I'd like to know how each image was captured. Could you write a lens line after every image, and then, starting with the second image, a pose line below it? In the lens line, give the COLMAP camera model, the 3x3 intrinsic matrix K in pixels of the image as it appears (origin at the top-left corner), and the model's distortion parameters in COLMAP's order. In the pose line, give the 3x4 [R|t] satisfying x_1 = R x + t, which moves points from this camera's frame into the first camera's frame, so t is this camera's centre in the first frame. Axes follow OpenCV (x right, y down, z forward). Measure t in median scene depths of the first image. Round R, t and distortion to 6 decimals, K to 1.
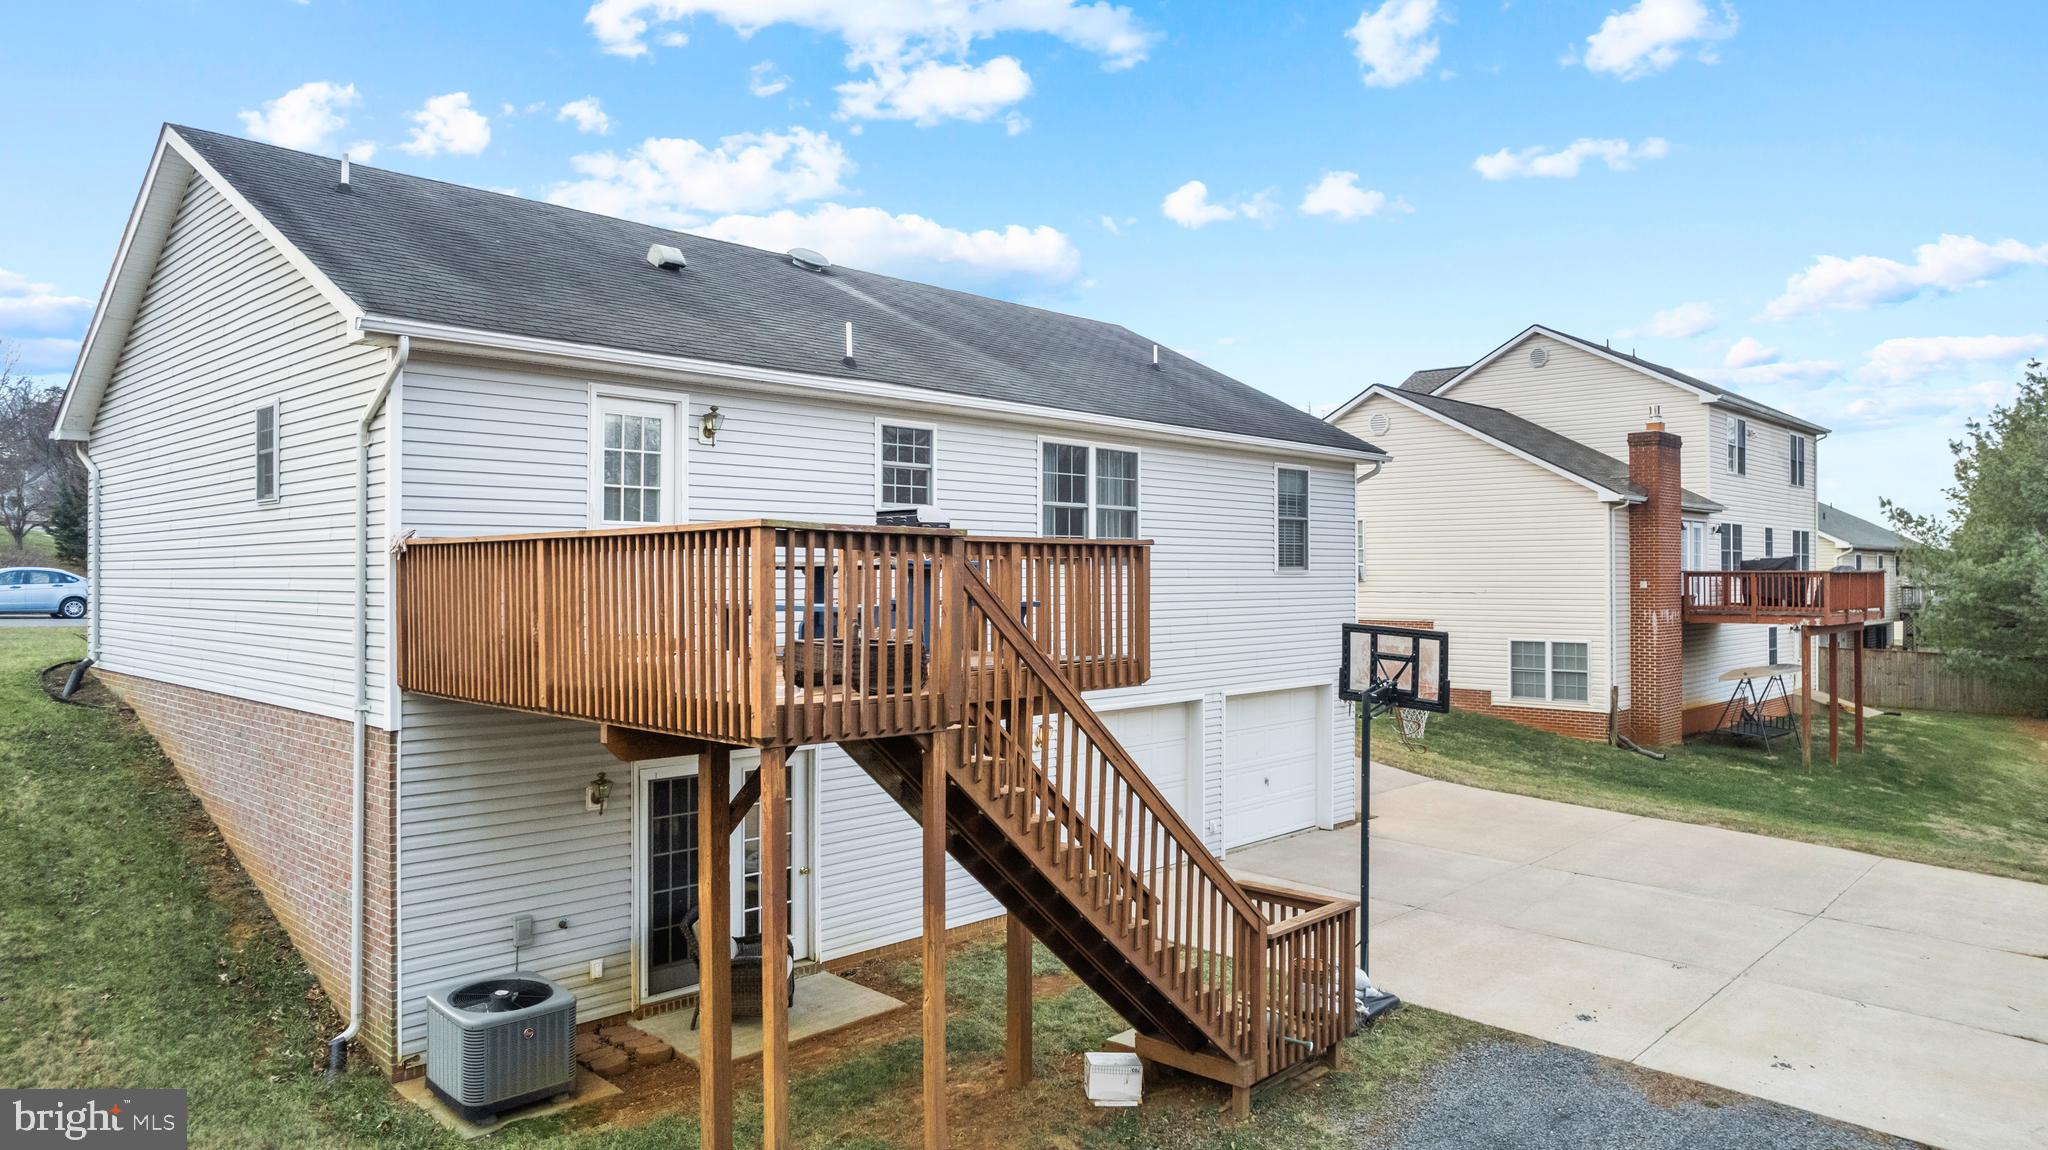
lens RADIAL K [[1315.4, 0, 1024.0], [0, 1315.4, 575.0], [0, 0, 1]] dist [-0.007001, -0.000844]
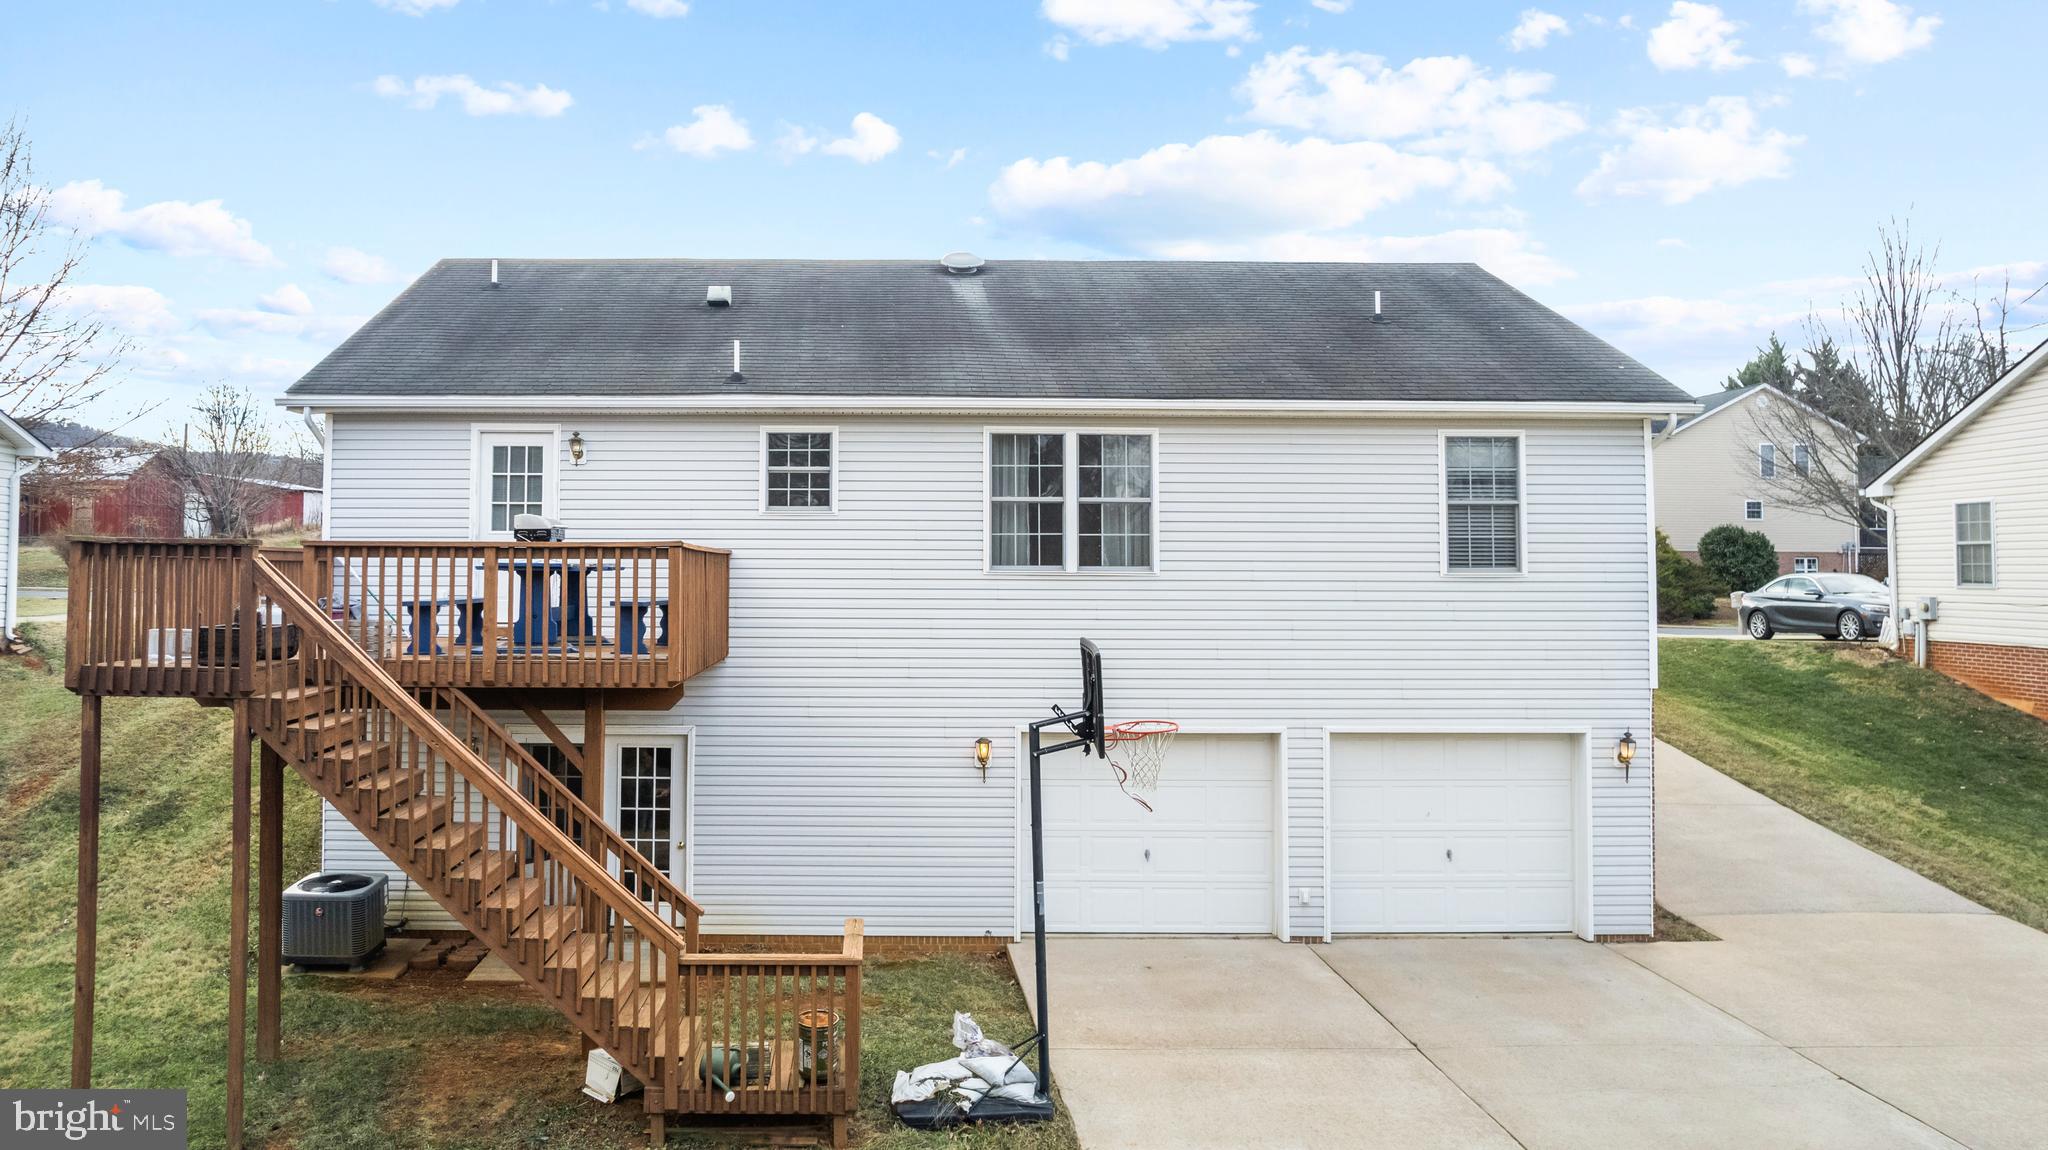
lens RADIAL K [[1435.6, 0, 1024.0], [0, 1435.6, 575.0], [0, 0, 1]] dist [-0.003329, -0.000628]
pose [[0.684395, -0.001655, -0.729110, 0.837056], [-0.003784, 0.999976, -0.005821, 0.004485], [0.729102, 0.006743, 0.684372, 0.359481]]
